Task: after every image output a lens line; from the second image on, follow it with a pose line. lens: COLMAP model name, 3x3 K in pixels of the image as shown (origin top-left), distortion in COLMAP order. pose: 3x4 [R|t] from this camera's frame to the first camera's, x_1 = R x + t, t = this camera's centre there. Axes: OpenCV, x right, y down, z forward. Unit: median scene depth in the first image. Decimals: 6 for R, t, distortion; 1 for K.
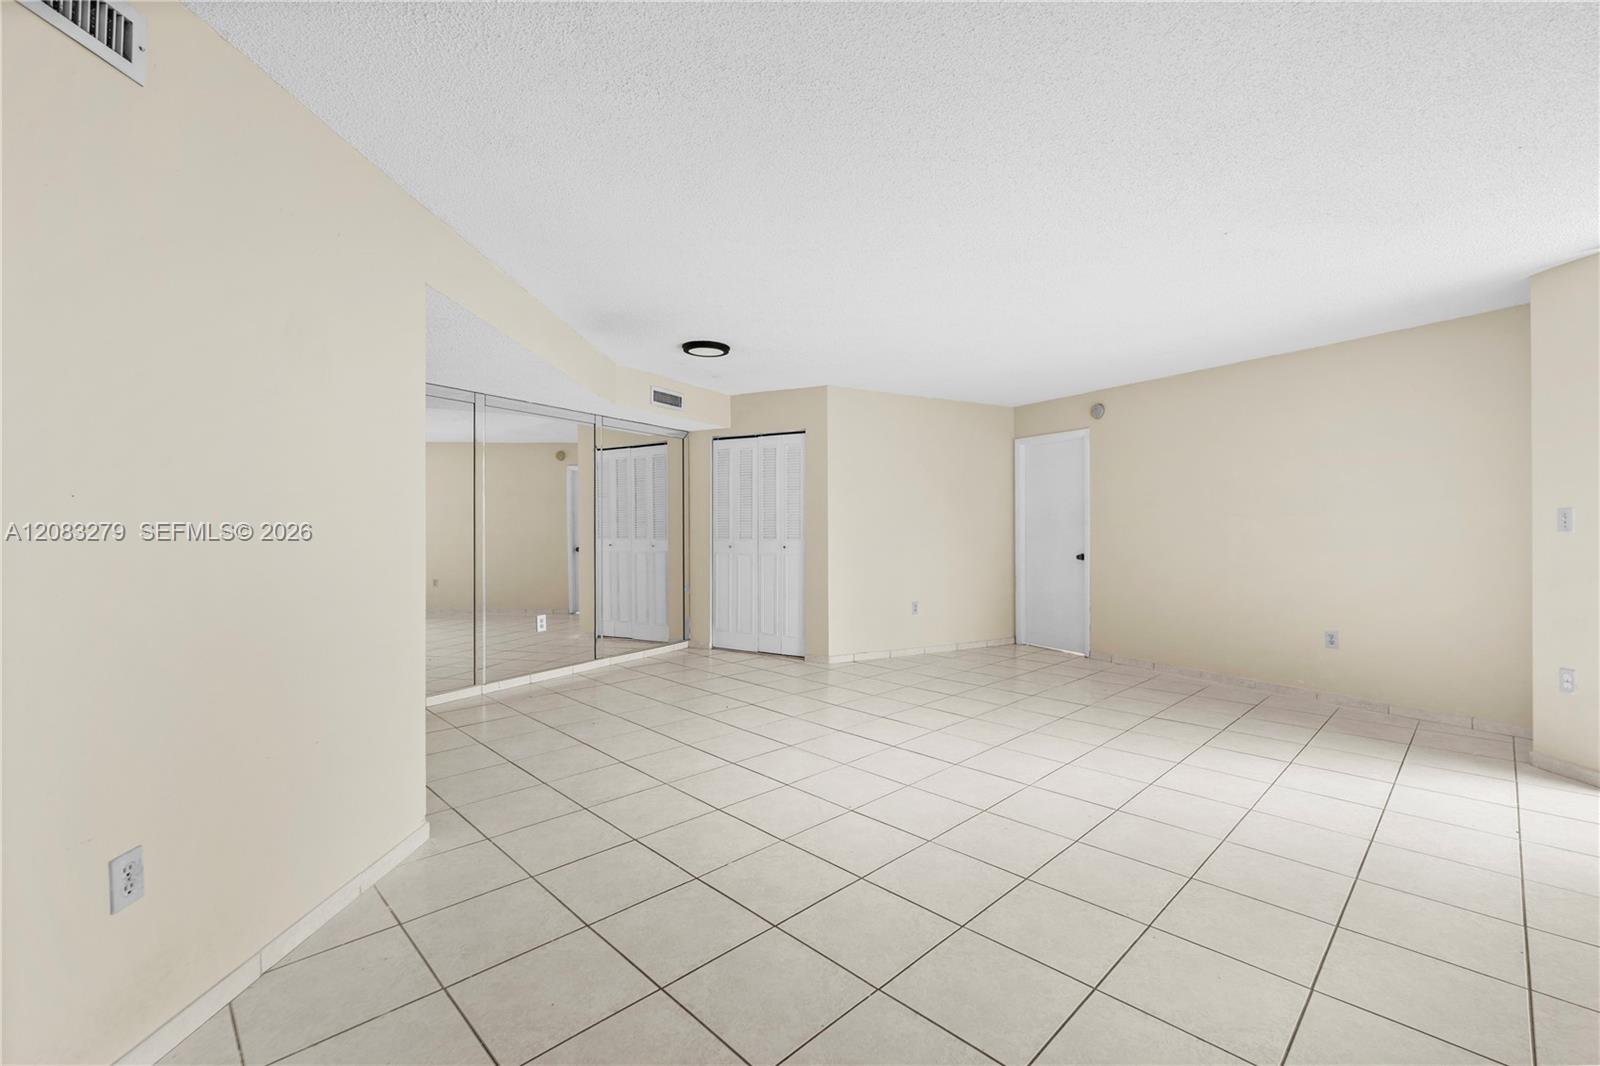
lens RADIAL K [[691.3, 0, 802.8], [0, 691.3, 534.5], [0, 0, 1]] dist [-0.000817, 0.002520]
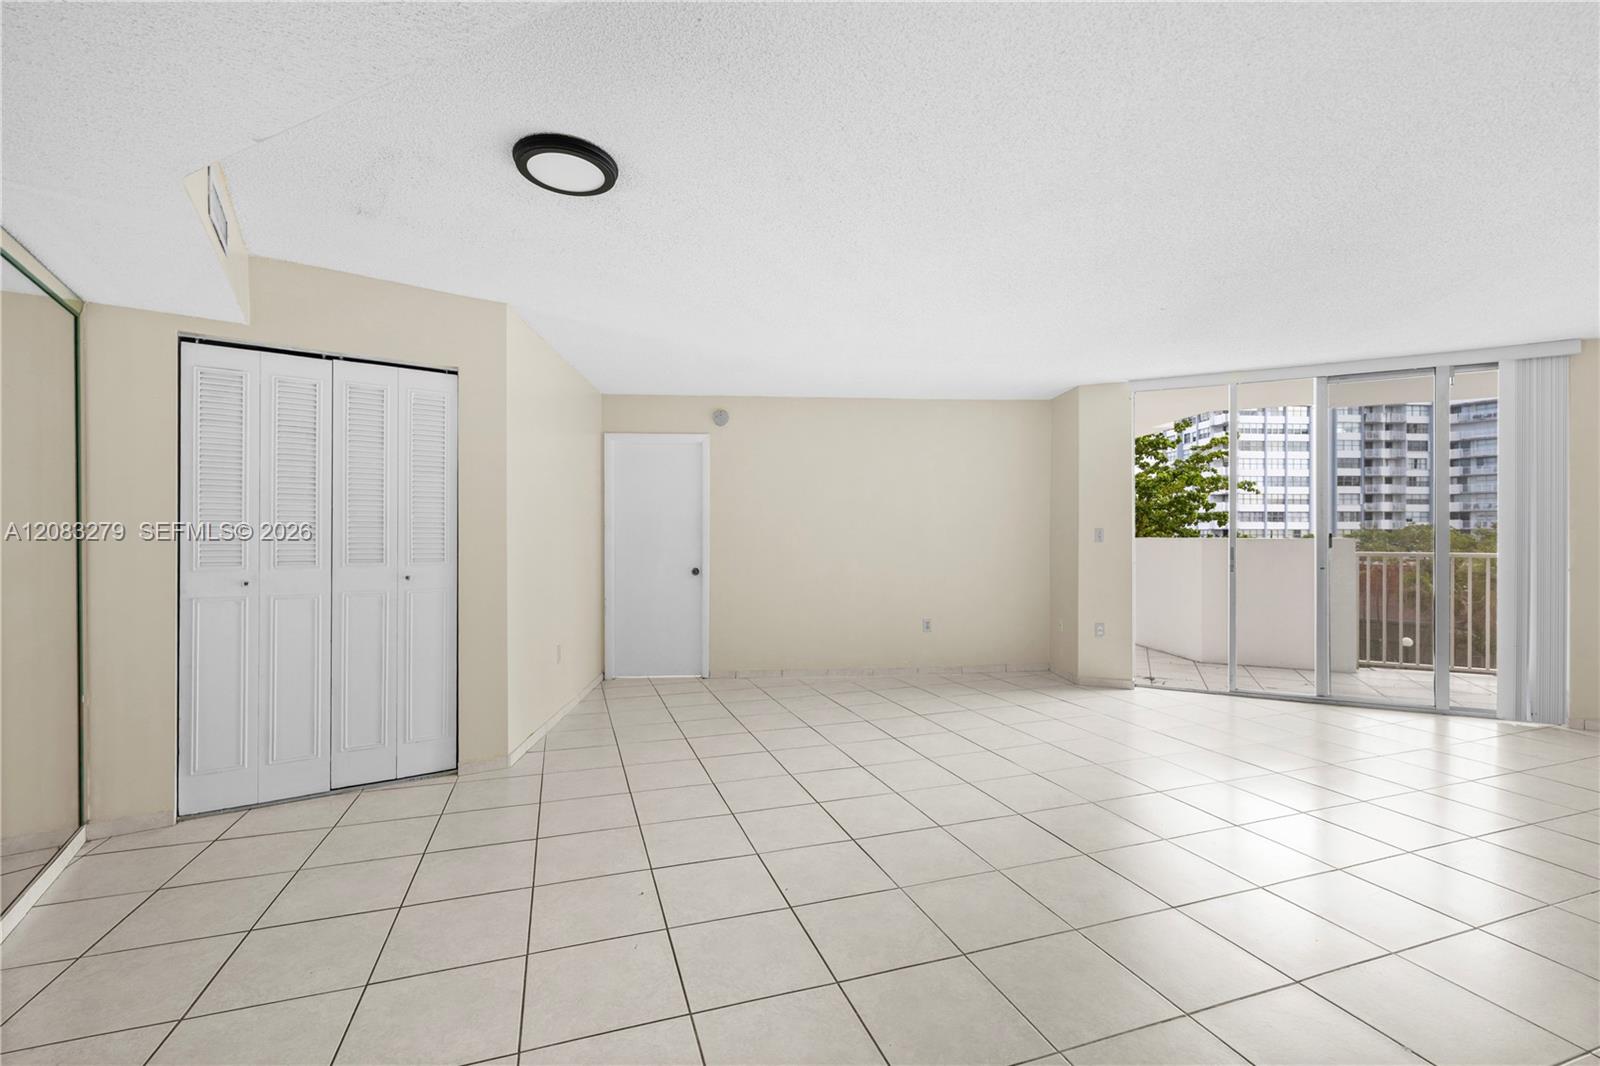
lens RADIAL K [[691.3, 0, 797.2], [0, 691.3, 545.3], [0, 0, 1]] dist [-0.000817, 0.002520]
pose [[0.417127, -0.010468, 0.908788, -0.385782], [0.006698, 0.999942, 0.008443, -0.009439], [-0.908823, 0.002566, 0.417173, 0.494679]]
